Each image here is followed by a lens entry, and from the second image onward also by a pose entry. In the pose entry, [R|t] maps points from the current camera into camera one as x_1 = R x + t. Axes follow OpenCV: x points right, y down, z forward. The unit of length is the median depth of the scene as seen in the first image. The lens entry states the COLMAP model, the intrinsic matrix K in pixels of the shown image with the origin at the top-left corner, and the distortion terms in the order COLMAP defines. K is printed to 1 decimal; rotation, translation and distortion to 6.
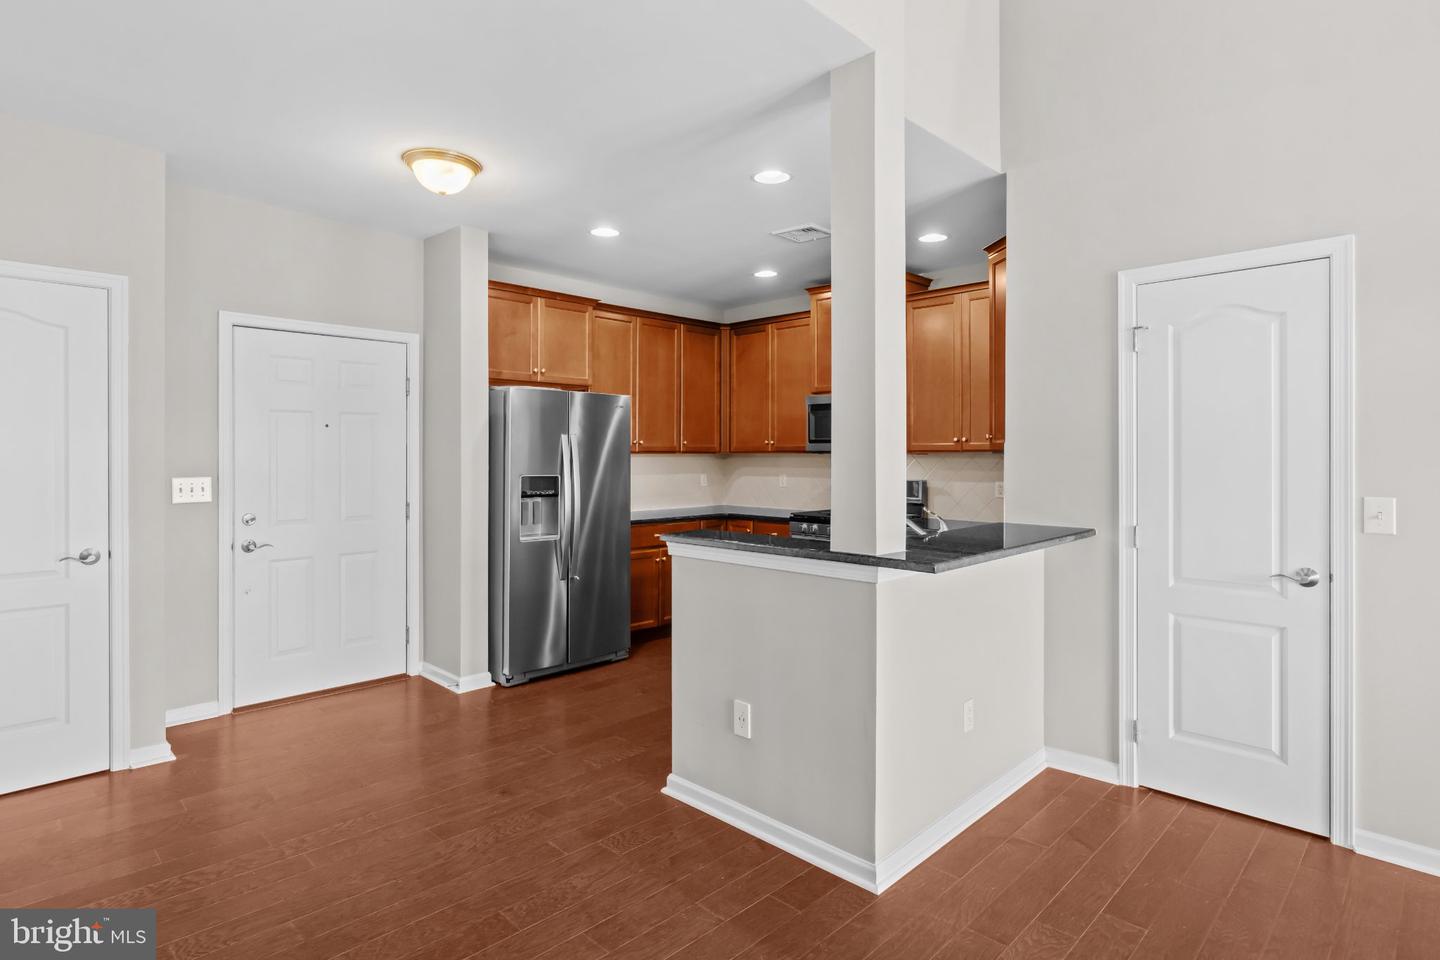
lens RADIAL K [[758.1, 0, 713.2], [0, 758.1, 452.8], [0, 0, 1]] dist [0.000194, 0.000777]
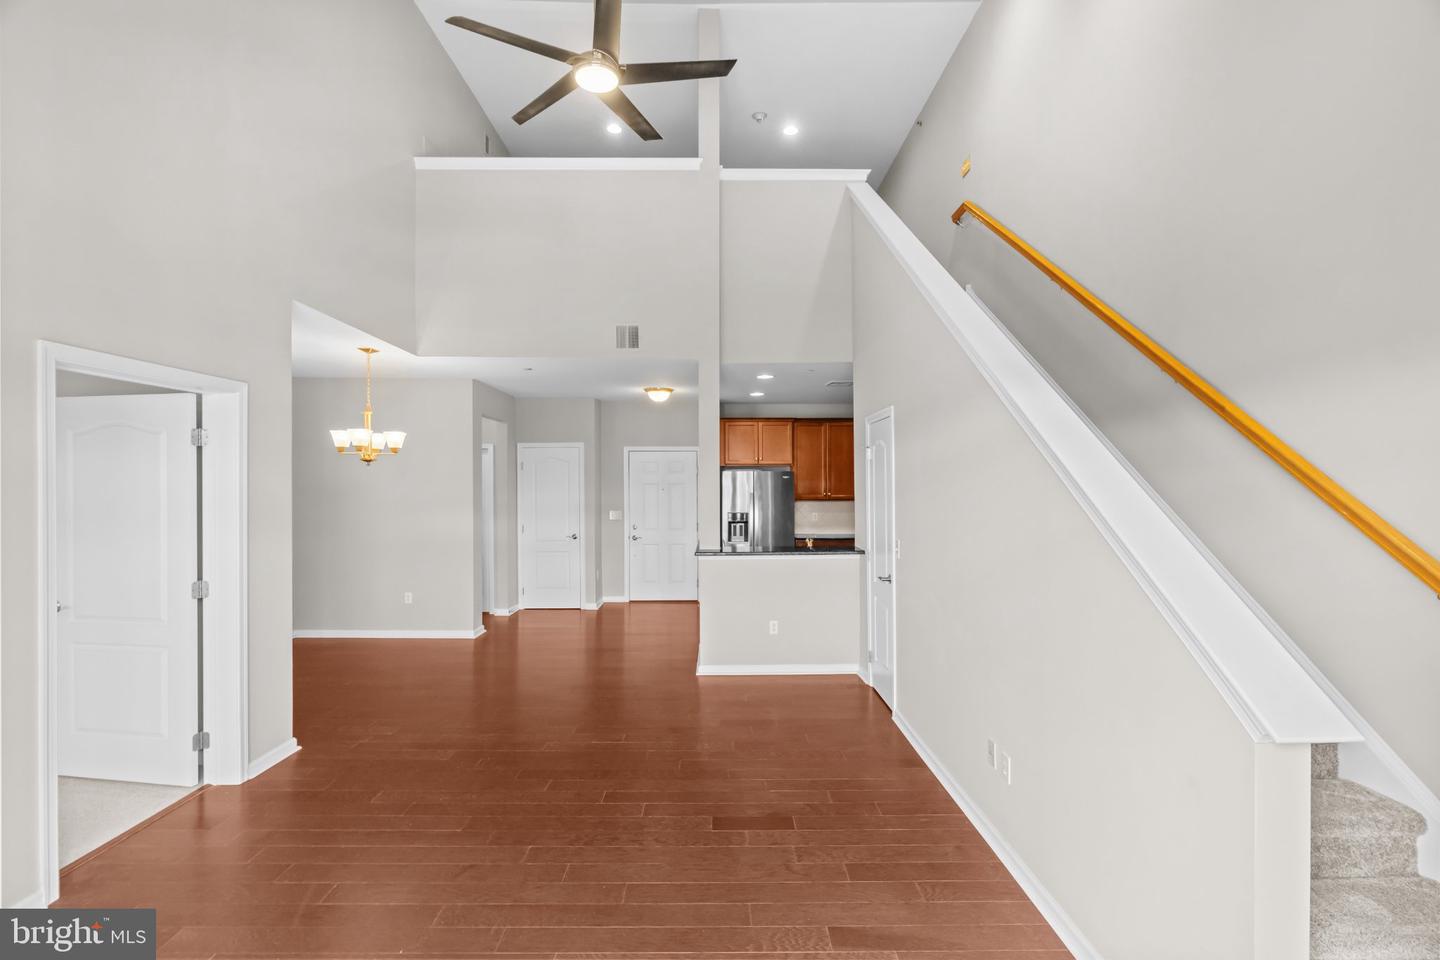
lens RADIAL K [[648.9, 0, 714.7], [0, 648.9, 479.8], [0, 0, 1]] dist [-0.007196, 0.003542]
pose [[0.702582, -0.008272, -0.711555, 0.978042], [0.005845, 0.999966, -0.005854, -0.049570], [0.711579, -0.000047, 0.702606, -0.290732]]
